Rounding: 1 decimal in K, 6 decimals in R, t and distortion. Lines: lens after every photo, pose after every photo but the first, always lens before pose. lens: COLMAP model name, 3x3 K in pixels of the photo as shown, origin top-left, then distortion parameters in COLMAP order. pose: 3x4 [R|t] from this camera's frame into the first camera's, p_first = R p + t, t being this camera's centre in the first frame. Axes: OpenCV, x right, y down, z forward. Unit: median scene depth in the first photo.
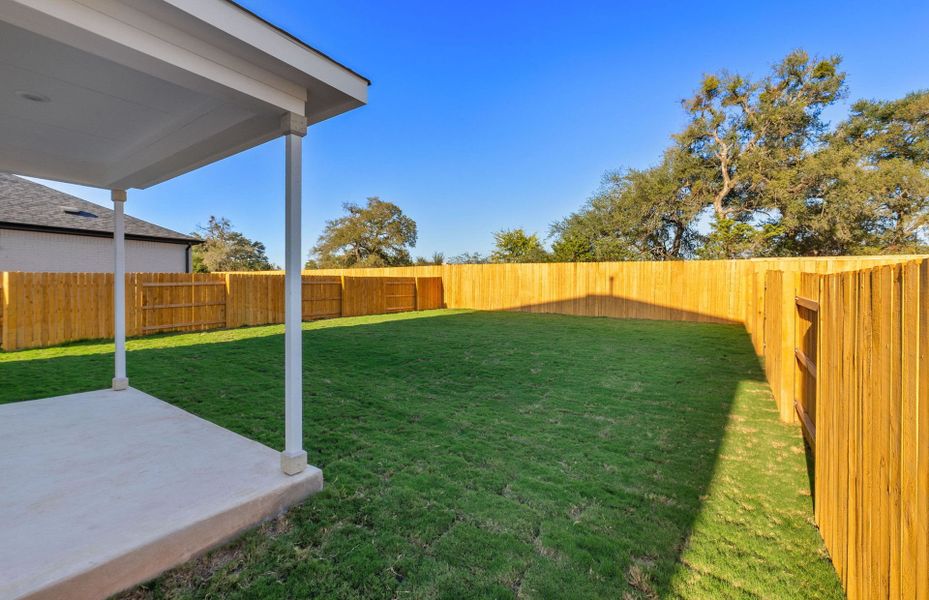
lens RADIAL K [[392.3, 0, 464.8], [0, 392.3, 290.9], [0, 0, 1]] dist [-0.007611, 0.000185]
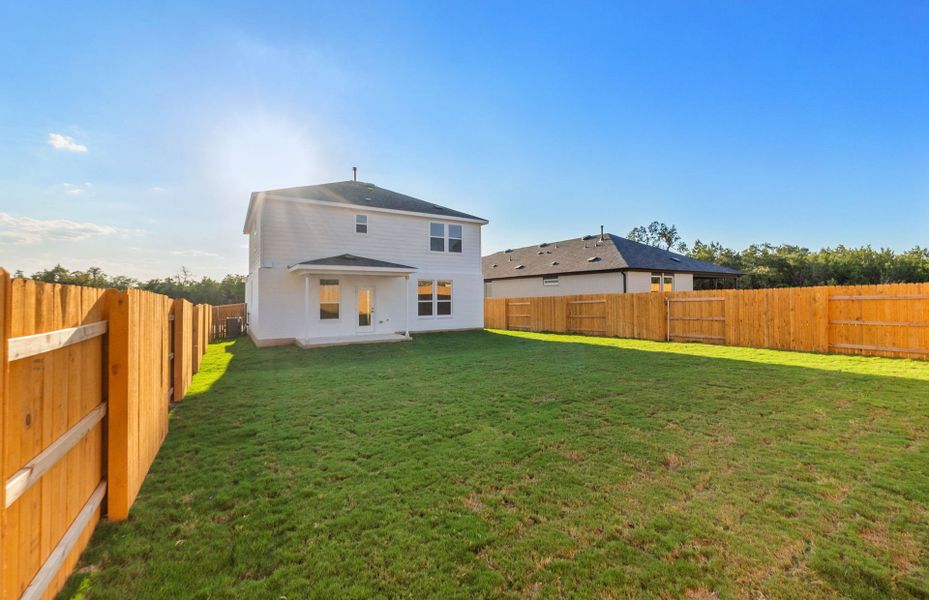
lens RADIAL K [[392.3, 0, 464.8], [0, 392.3, 290.9], [0, 0, 1]] dist [-0.007611, 0.000185]
pose [[-0.413758, -0.017893, -0.910211, 0.483275], [-0.001189, 0.999817, -0.019114, -0.018218], [0.910386, -0.006826, -0.413703, 0.701055]]
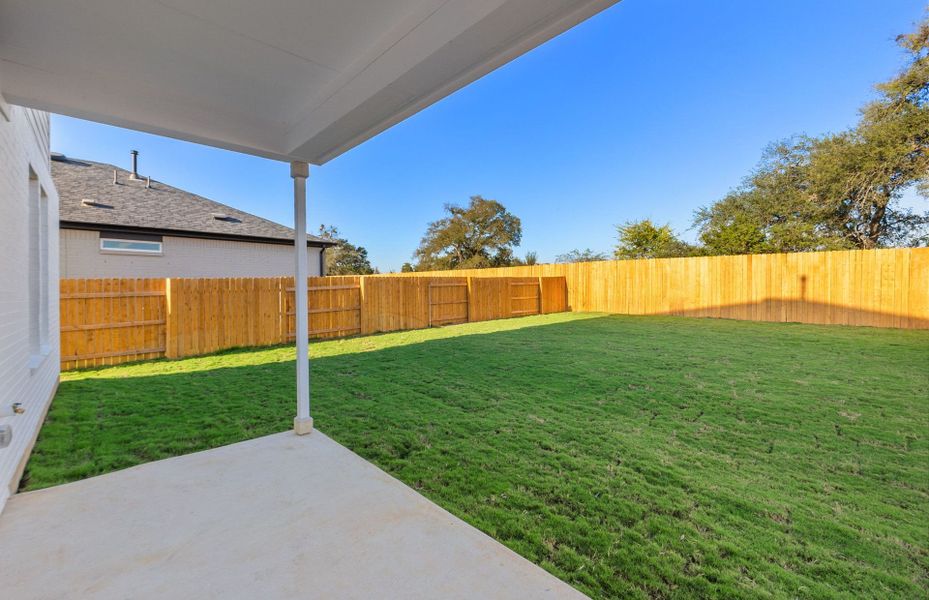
lens RADIAL K [[392.3, 0, 464.8], [0, 392.3, 290.9], [0, 0, 1]] dist [-0.007611, 0.000185]
pose [[0.977433, -0.012499, -0.210875, -0.106301], [0.012068, 0.999922, -0.003328, -0.002288], [0.210900, 0.000708, 0.977507, 0.084996]]
